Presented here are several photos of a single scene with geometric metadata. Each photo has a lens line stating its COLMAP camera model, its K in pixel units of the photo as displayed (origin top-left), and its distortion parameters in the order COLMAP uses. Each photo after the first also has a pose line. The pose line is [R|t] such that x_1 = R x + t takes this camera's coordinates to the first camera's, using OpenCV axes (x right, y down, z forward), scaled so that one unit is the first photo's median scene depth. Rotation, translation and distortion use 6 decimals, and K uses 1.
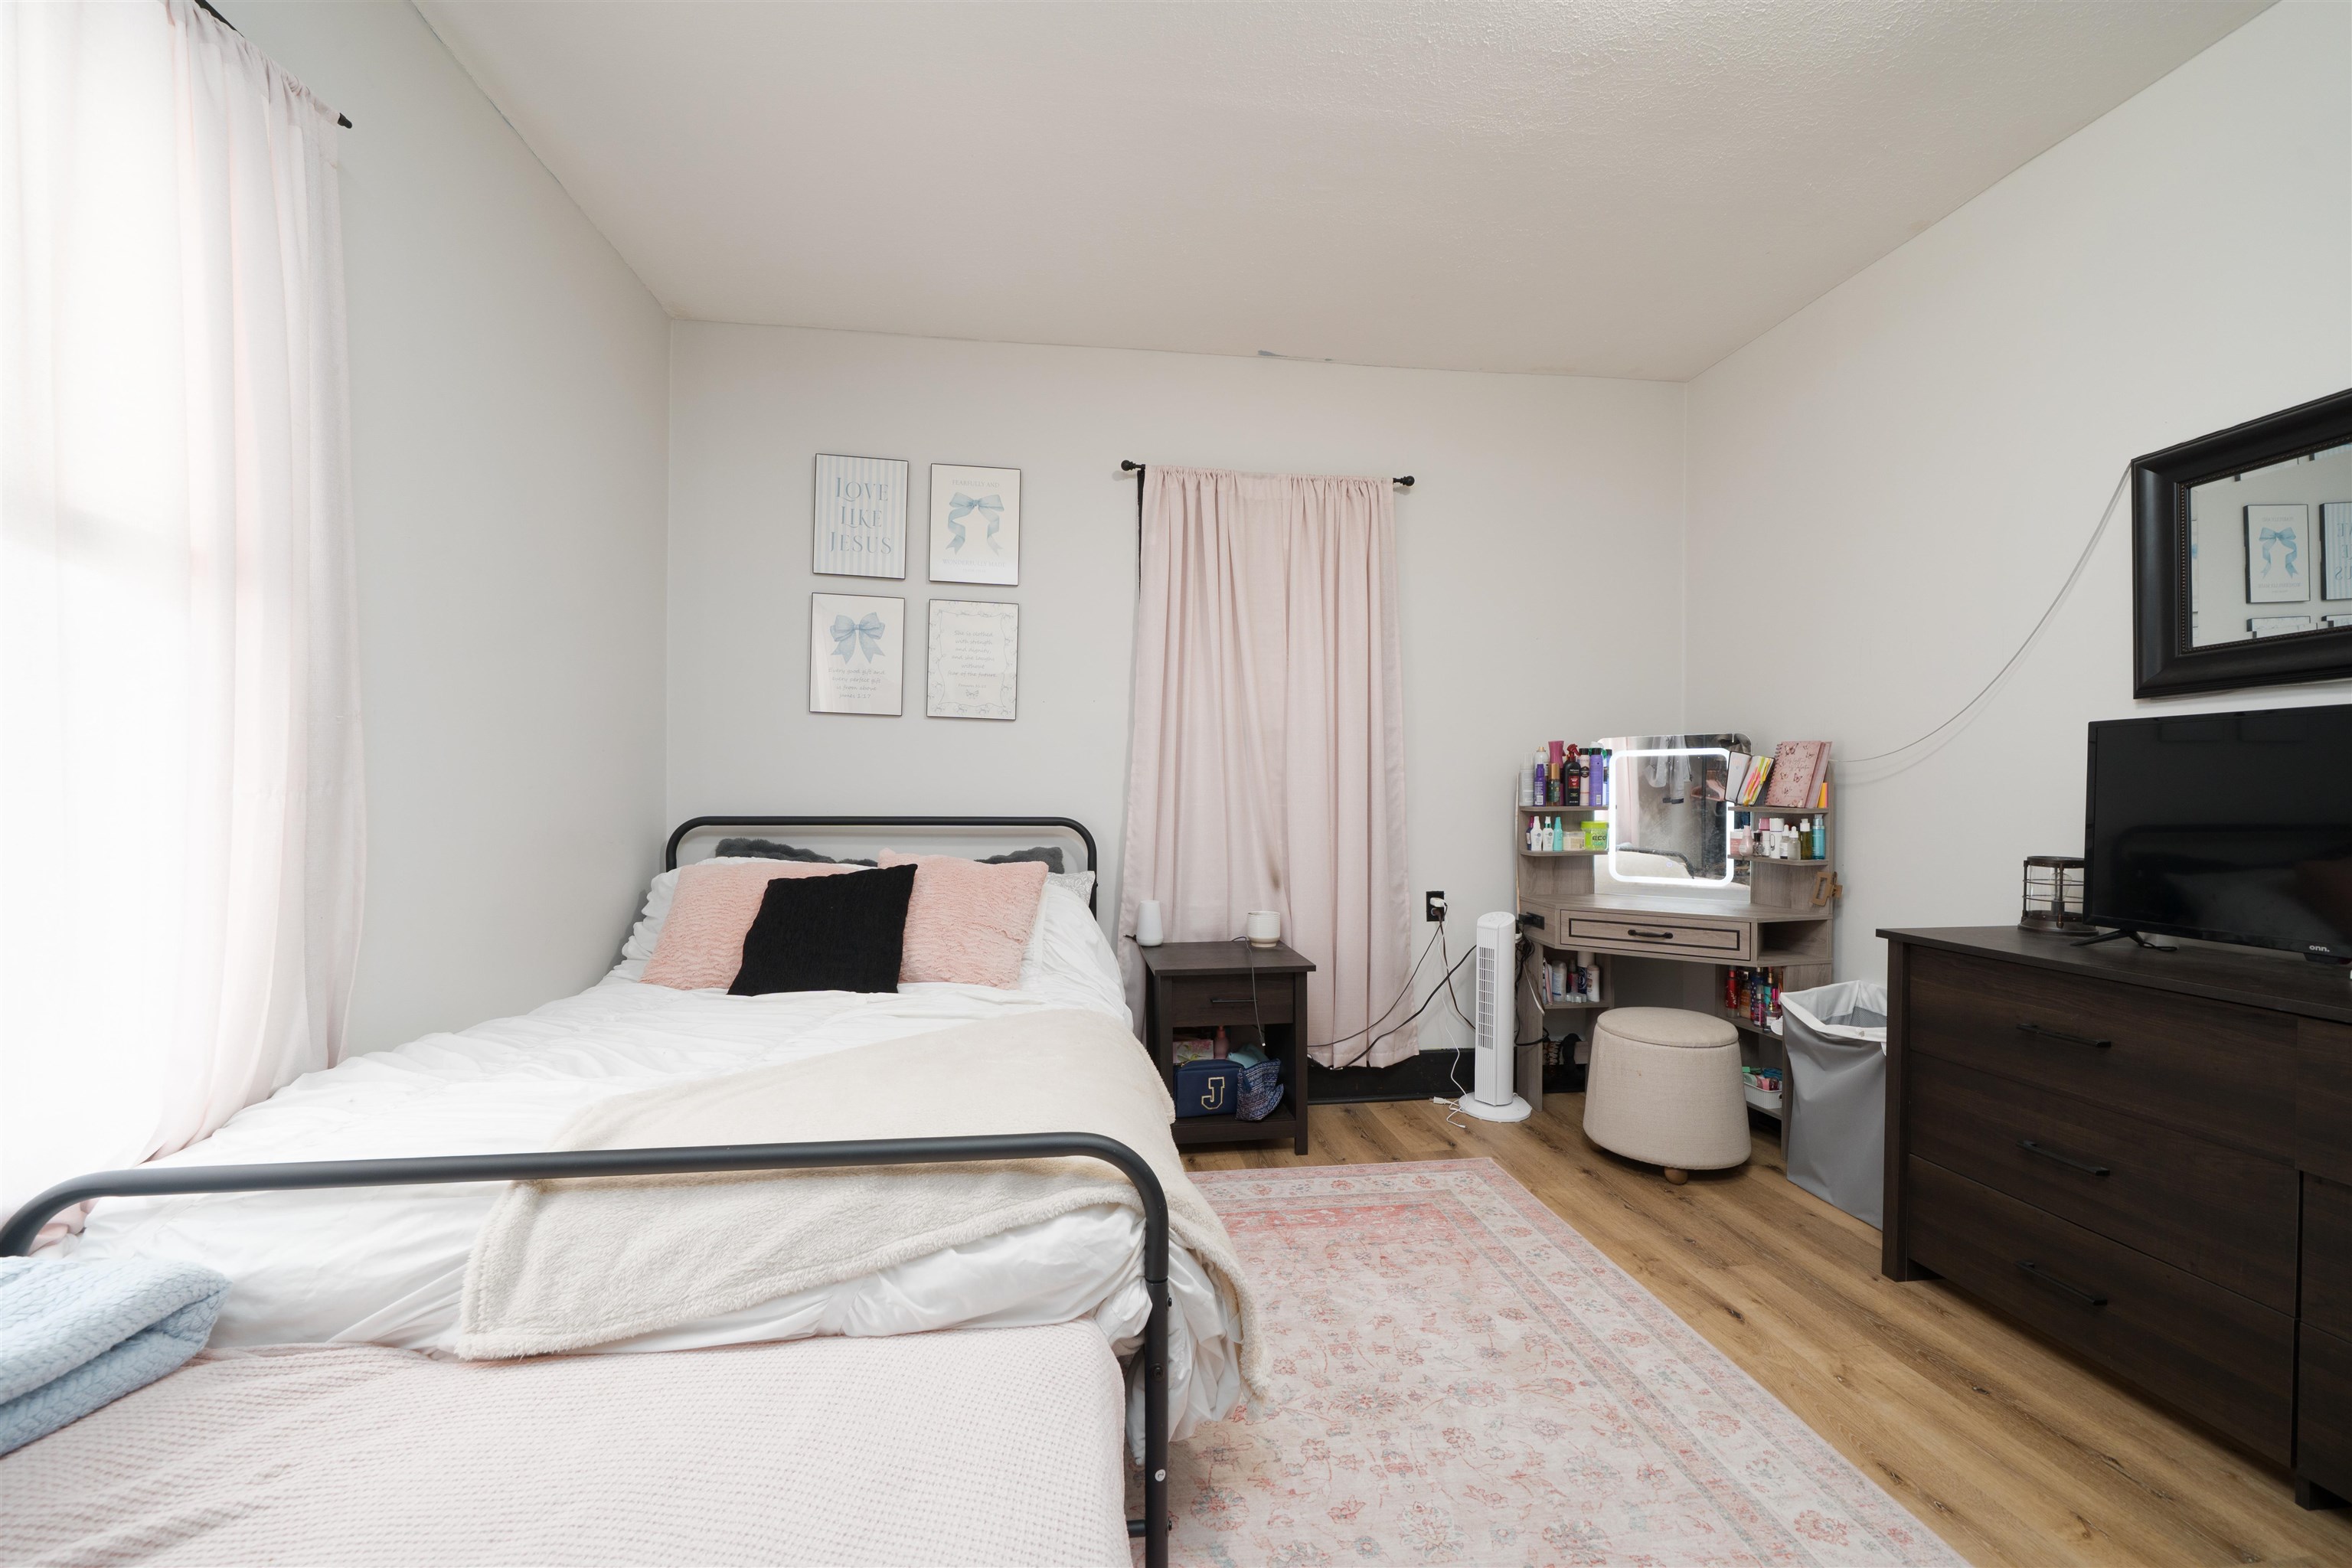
lens RADIAL K [[889.6, 0, 1169.6], [0, 889.6, 774.0], [0, 0, 1]] dist [-0.001155, -0.000192]
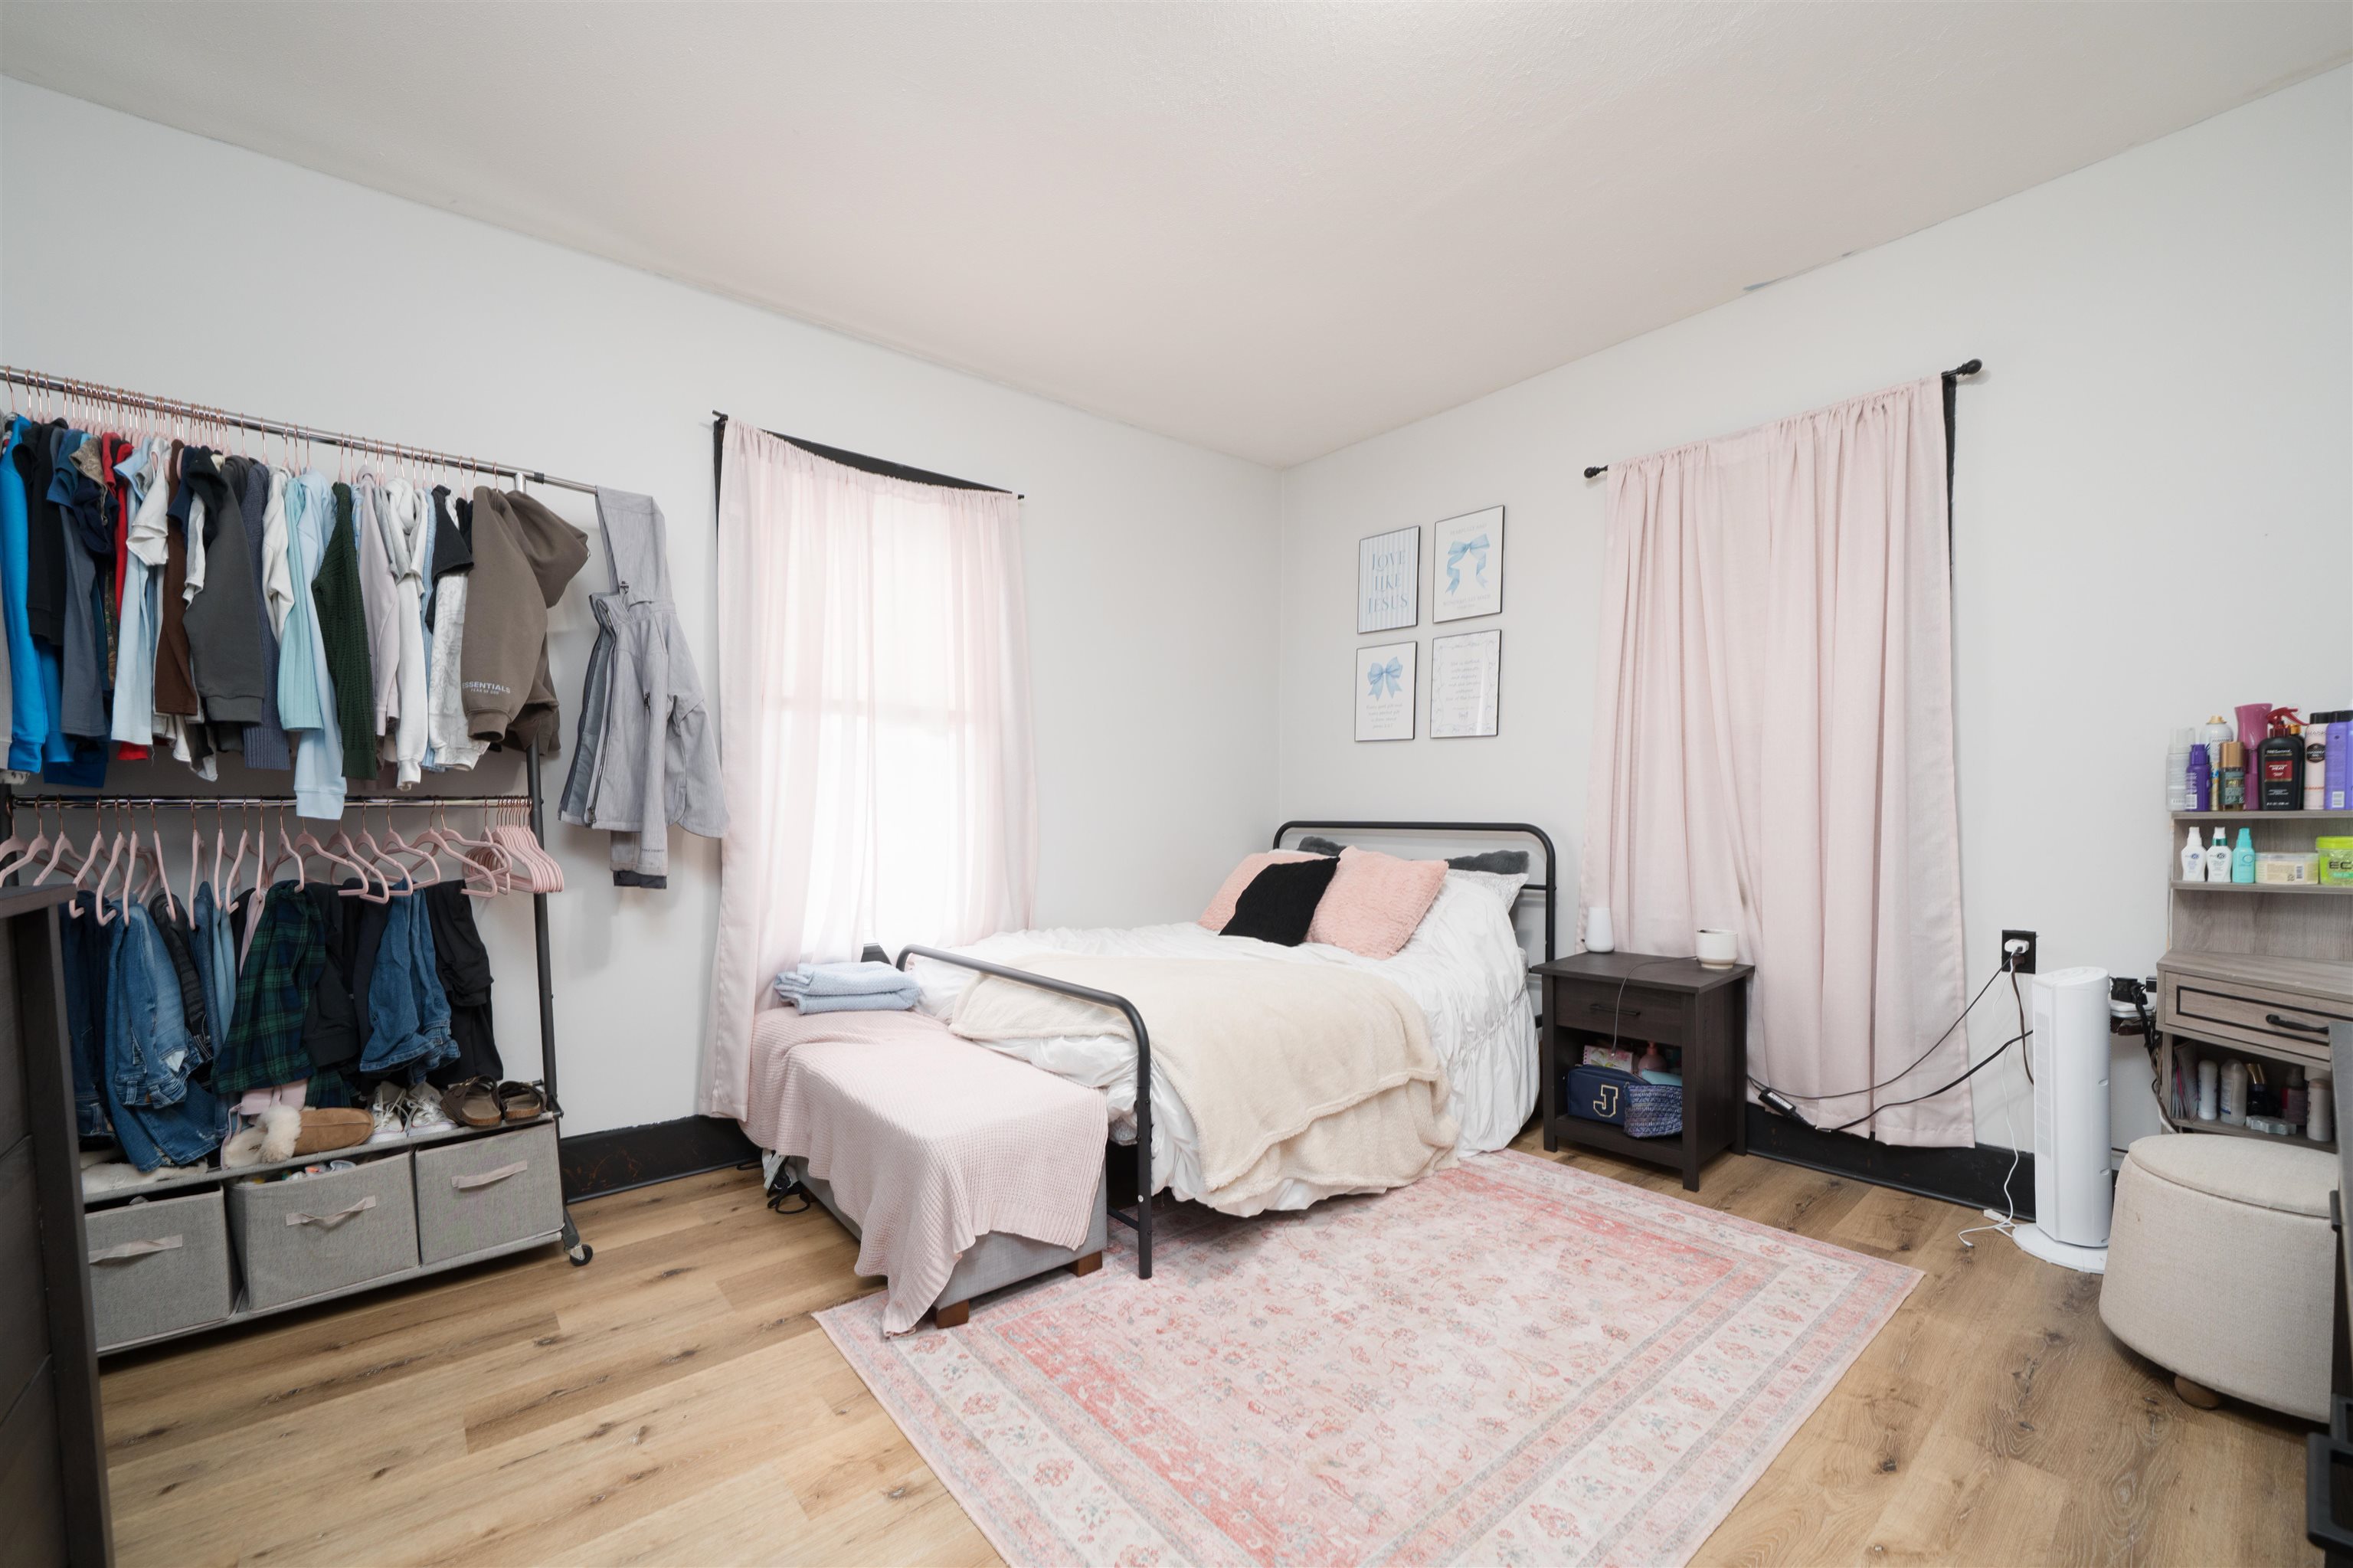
lens RADIAL K [[934.8, 0, 1176.5], [0, 934.8, 784.0], [0, 0, 1]] dist [-0.001059, -0.000119]
pose [[0.548554, -0.028588, -0.835627, 0.678725], [0.032624, 0.999386, -0.012774, 0.001899], [0.835479, -0.020254, 0.549149, 0.031180]]
